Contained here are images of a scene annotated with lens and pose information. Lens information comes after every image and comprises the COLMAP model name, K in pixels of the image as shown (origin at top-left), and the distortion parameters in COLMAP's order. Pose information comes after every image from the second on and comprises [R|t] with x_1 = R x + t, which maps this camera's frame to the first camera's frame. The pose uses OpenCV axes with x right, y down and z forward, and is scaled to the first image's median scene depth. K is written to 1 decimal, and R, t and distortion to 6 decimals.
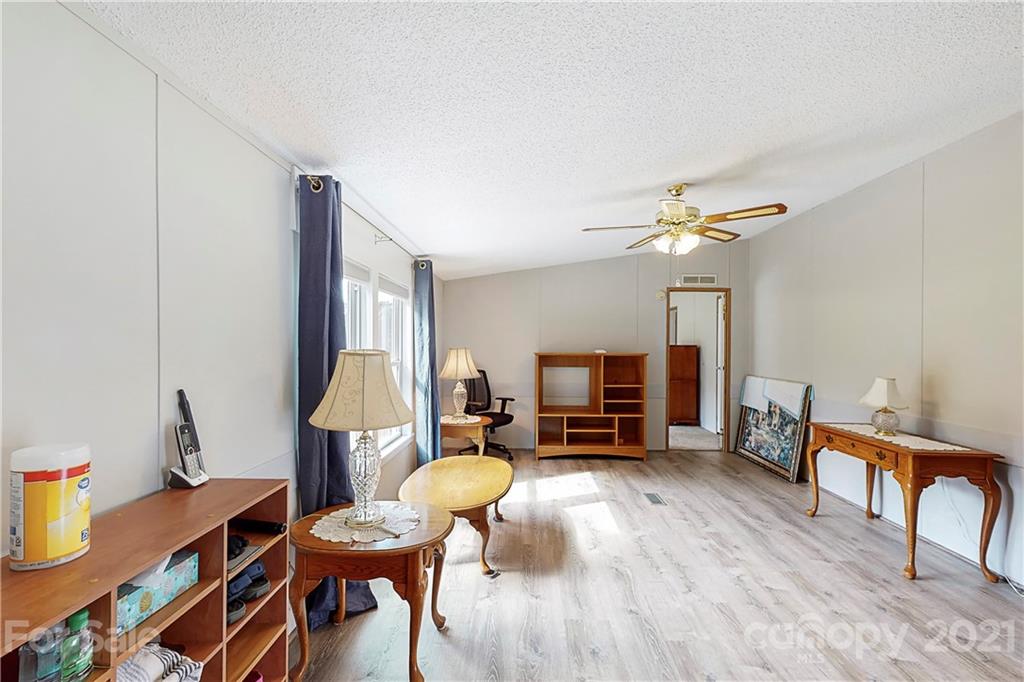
lens RADIAL K [[447.1, 0, 513.7], [0, 447.1, 343.2], [0, 0, 1]] dist [-0.000114, 0.000385]
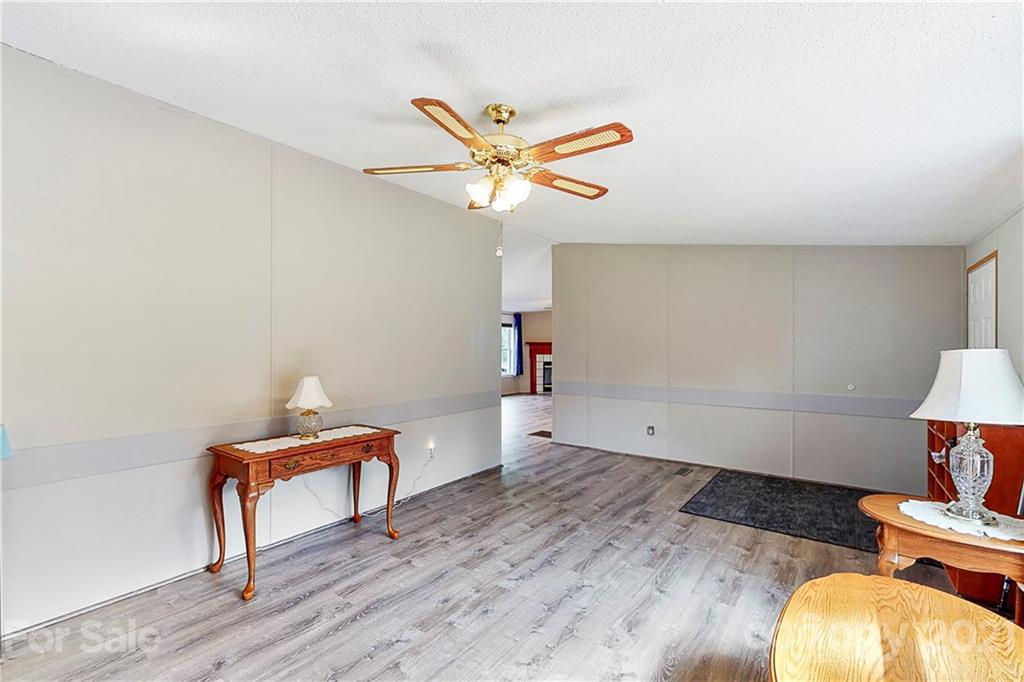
lens RADIAL K [[447.1, 0, 516.1], [0, 447.1, 346.8], [0, 0, 1]] dist [-0.000114, 0.000385]
pose [[-0.819521, -0.012785, 0.572906, -0.032993], [-0.009513, 0.999917, 0.008706, 0.003317], [-0.572970, 0.001685, -0.819575, 1.182123]]
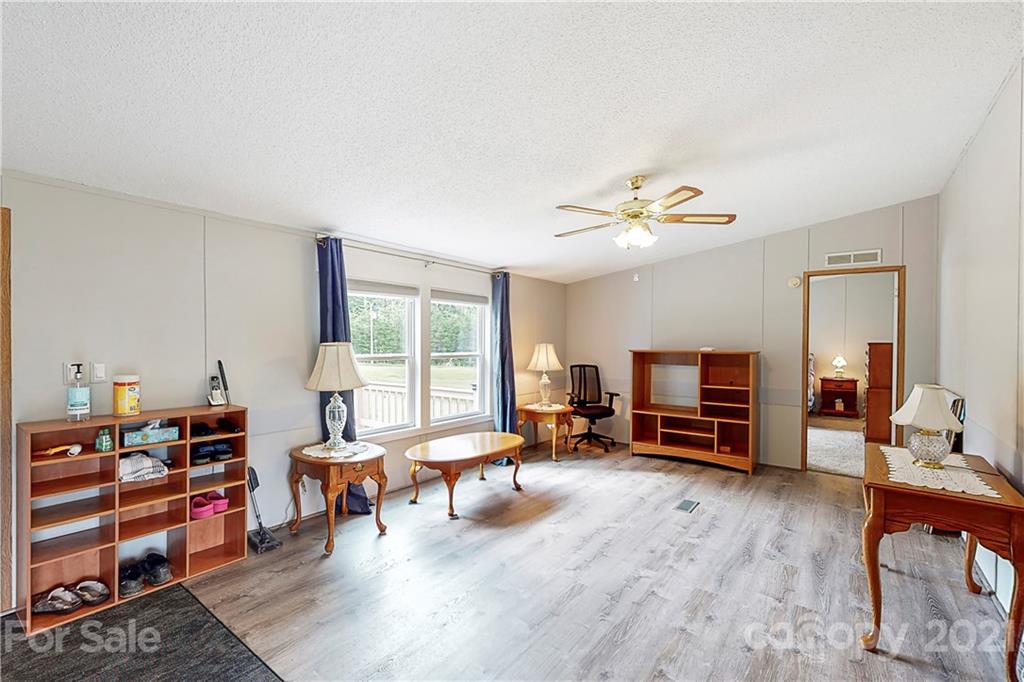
lens RADIAL K [[447.1, 0, 515.4], [0, 447.1, 345.0], [0, 0, 1]] dist [-0.000114, 0.000385]
pose [[0.814771, 0.003968, -0.579769, 0.553904], [-0.000557, 0.999981, 0.006061, 0.006324], [0.579783, -0.004615, 0.814758, 0.031088]]
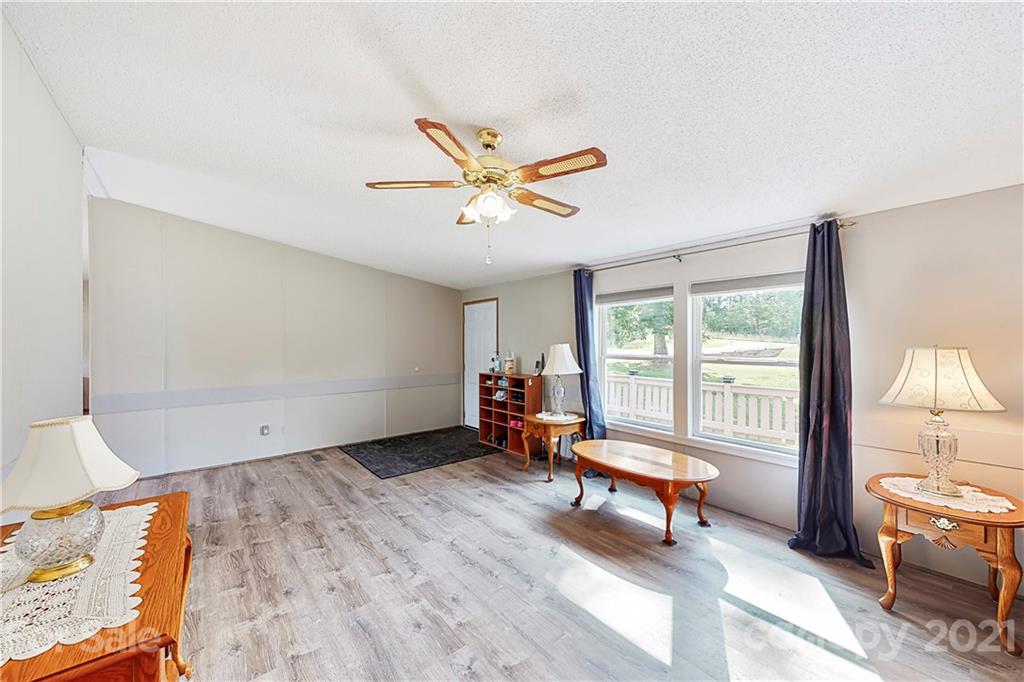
lens RADIAL K [[386.8, 0, 512.8], [0, 386.8, 340.3], [0, 0, 1]] dist [-0.002091, -0.000376]
pose [[-0.751458, -0.009972, -0.659705, 0.597161], [-0.003952, 0.999936, -0.010613, 0.009349], [0.659769, -0.005368, -0.751450, 1.174297]]
